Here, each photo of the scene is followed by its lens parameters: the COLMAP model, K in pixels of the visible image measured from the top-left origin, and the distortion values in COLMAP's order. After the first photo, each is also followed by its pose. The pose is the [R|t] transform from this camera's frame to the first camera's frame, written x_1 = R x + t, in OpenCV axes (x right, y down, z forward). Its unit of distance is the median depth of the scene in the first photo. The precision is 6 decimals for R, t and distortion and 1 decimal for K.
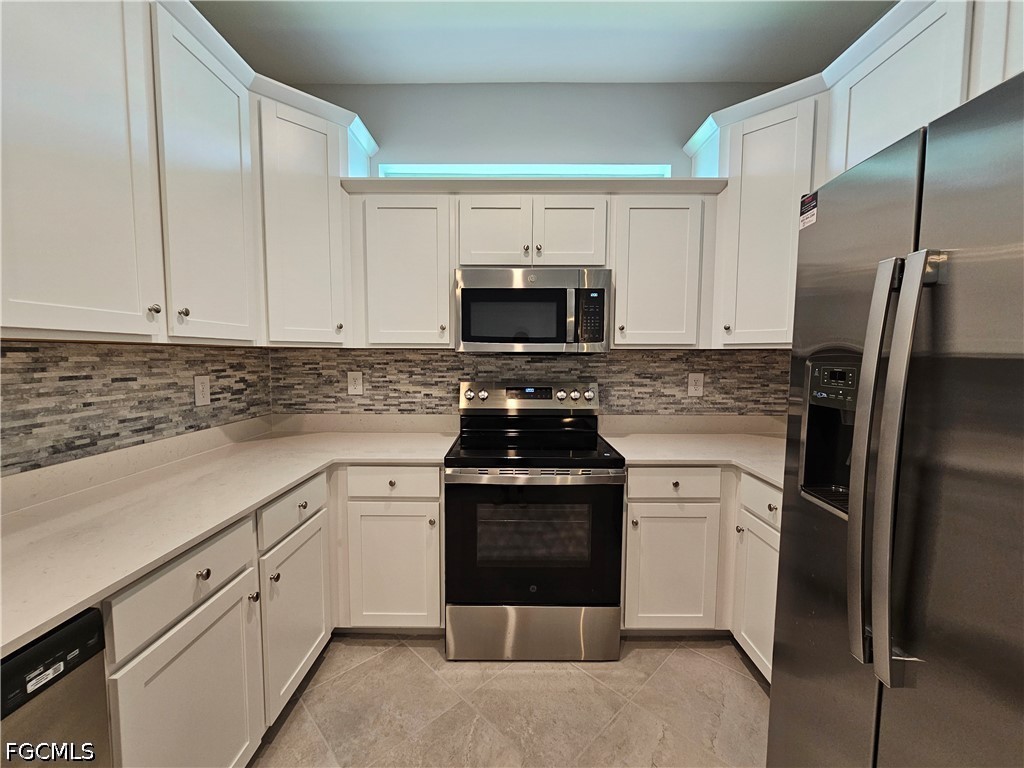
lens RADIAL K [[419.7, 0, 510.1], [0, 419.7, 385.5], [0, 0, 1]] dist [0.001954, 0.000426]
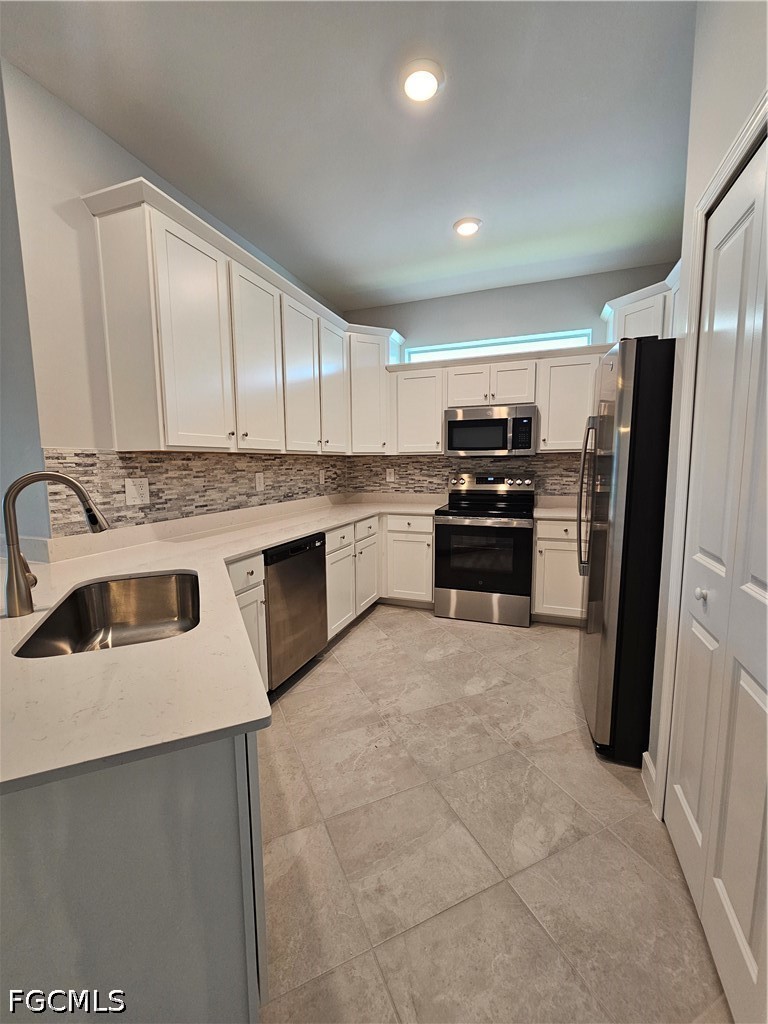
lens RADIAL K [[419.7, 0, 382.2], [0, 419.7, 509.4], [0, 0, 1]] dist [0.001954, 0.000426]
pose [[0.938274, 0.026433, -0.344881, 0.243108], [-0.011690, 0.998930, 0.044757, 0.068647], [0.345695, -0.037963, 0.937579, -0.772887]]
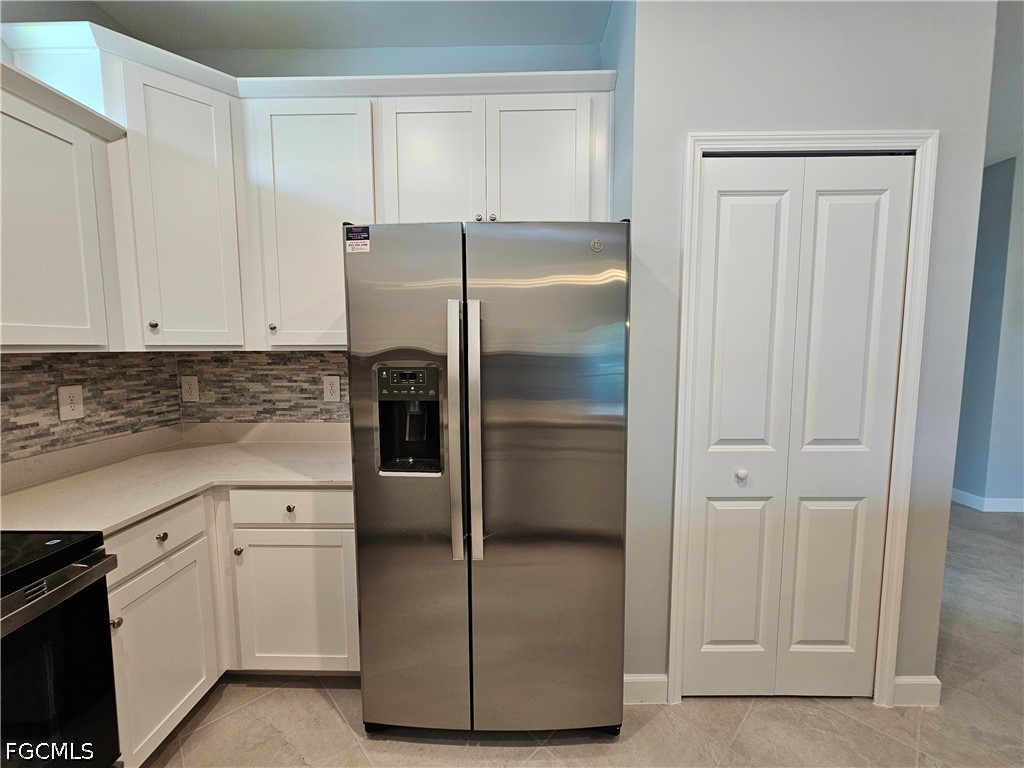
lens RADIAL K [[419.7, 0, 512.5], [0, 419.7, 386.2], [0, 0, 1]] dist [0.001954, 0.000426]
pose [[0.018025, -0.095661, 0.995251, -0.264943], [0.076520, 0.992625, 0.094023, -0.044528], [-0.996905, 0.074461, 0.025212, 0.303608]]
